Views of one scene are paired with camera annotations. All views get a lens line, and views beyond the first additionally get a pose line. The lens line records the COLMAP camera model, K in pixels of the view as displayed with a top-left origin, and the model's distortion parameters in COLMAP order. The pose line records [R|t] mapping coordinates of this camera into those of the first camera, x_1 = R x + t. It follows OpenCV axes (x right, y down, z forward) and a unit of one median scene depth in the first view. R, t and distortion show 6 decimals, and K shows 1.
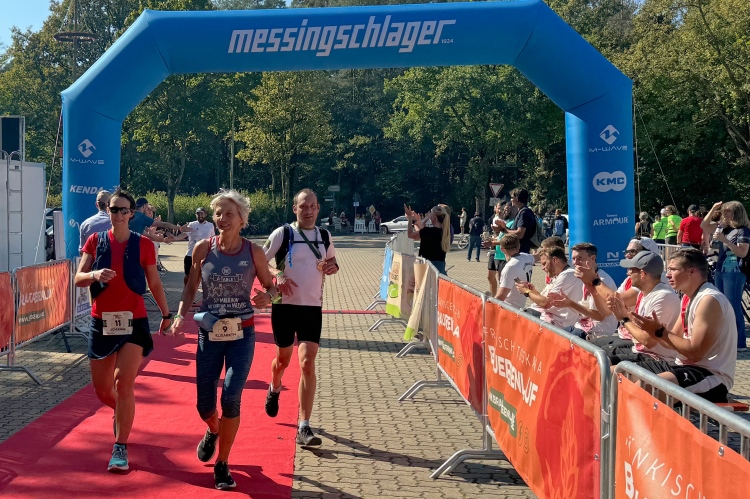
lens RADIAL K [[887.4, 0, 190.3], [0, 887.4, 263.4], [0, 0, 1]] dist [0.162001, -0.364859]
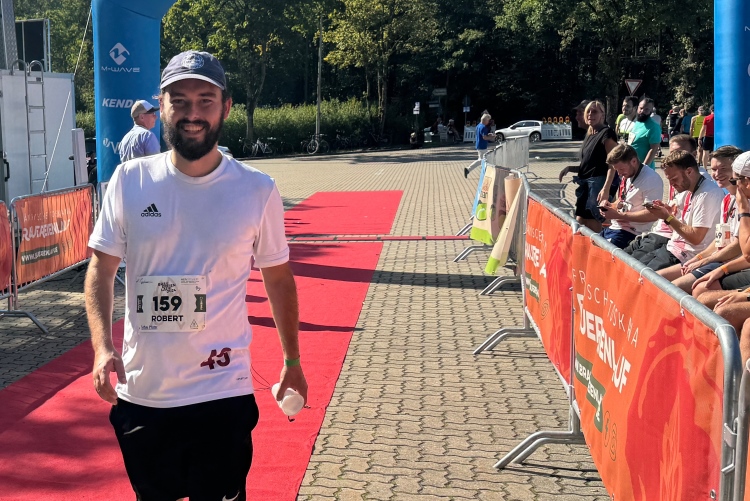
lens RADIAL K [[946.5, 0, 150.2], [0, 946.5, 285.0], [0, 0, 1]] dist [0.113611, -0.220860]
pose [[0.990301, -0.010248, -0.138562, 0.038985], [0.024795, 0.994302, 0.103676, -0.001776], [0.136710, -0.106107, 0.984912, 0.076977]]
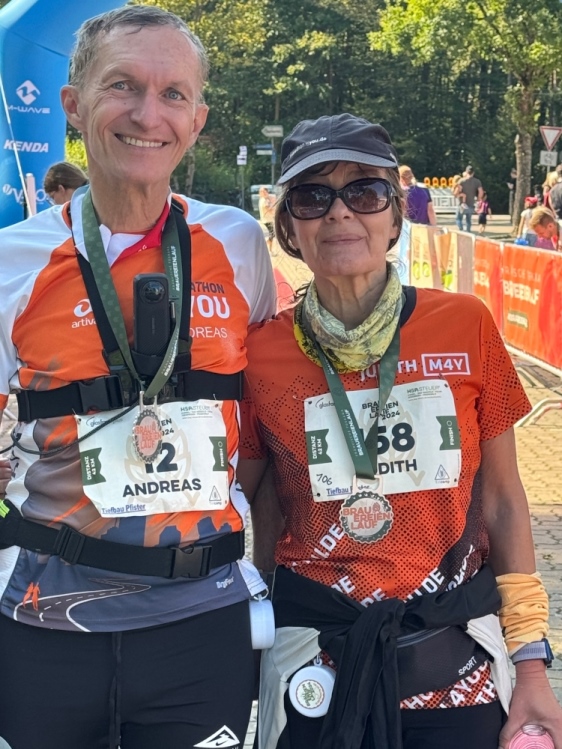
lens RADIAL K [[1854.8, 0, 281.0], [0, 1854.8, 374.5], [0, 0, 1]] dist [0.460584, -5.586674]
pose [[0.983957, -0.017152, 0.177579, -0.196963], [0.008264, 0.998681, 0.050669, 0.034915], [-0.178214, -0.048389, 0.982801, -0.655818]]
